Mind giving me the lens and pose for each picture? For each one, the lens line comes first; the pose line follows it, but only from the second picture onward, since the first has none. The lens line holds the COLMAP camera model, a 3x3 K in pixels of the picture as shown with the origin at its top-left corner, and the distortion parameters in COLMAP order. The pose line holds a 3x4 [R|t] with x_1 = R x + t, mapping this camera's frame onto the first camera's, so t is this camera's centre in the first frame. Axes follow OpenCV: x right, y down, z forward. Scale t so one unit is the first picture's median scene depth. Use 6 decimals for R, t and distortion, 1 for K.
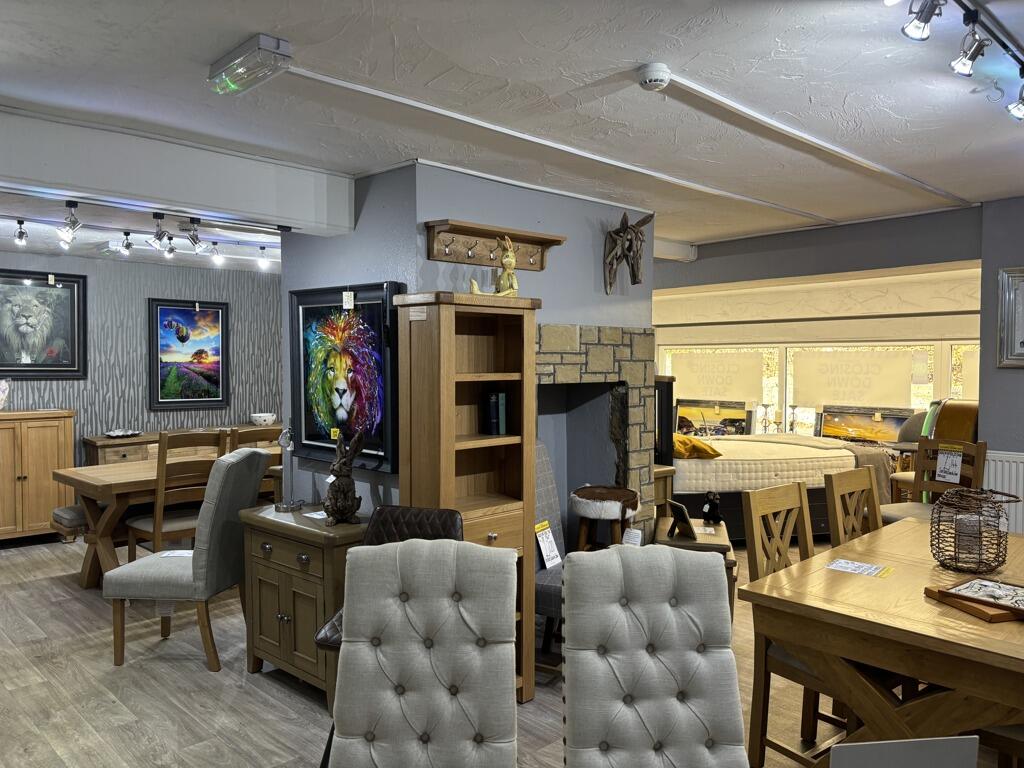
lens RADIAL K [[766.7, 0, 512.6], [0, 766.7, 372.6], [0, 0, 1]] dist [0.033105, -0.040346]
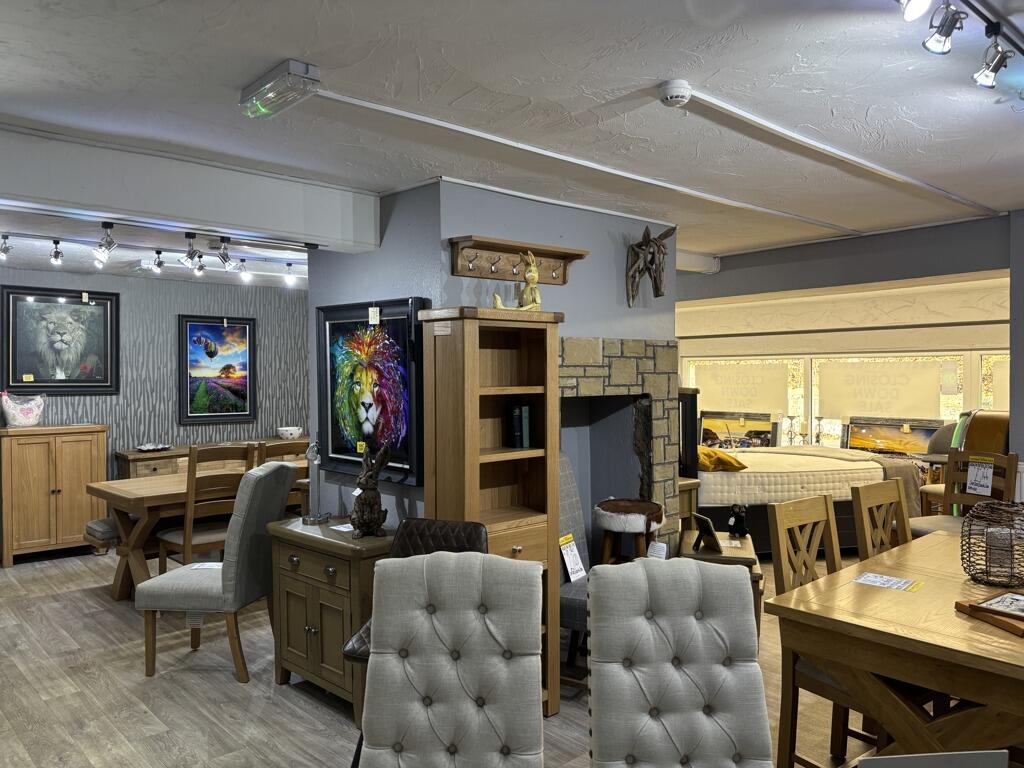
lens RADIAL K [[766.7, 0, 512.6], [0, 766.7, 372.6], [0, 0, 1]] dist [0.033105, -0.040346]
pose [[0.999553, -0.005552, -0.029368, -0.001209], [0.005077, 0.999855, -0.016244, -0.001384], [0.029454, 0.016087, 0.999437, -0.007531]]
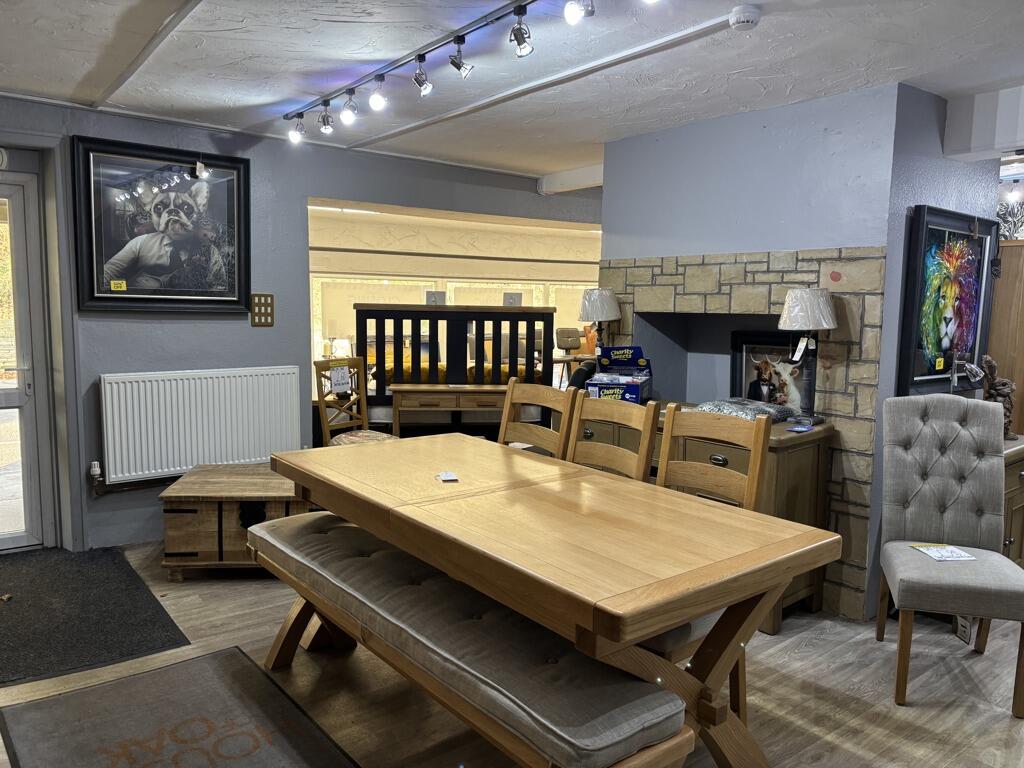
lens RADIAL K [[769.4, 0, 512.0], [0, 769.4, 384.0], [0, 0, 1]] dist [0.012531, -0.005365]
pose [[0.115989, -0.101898, 0.988010, -1.221168], [0.002376, 0.994749, 0.102314, 0.003014], [-0.993248, -0.009520, 0.115622, 1.373484]]
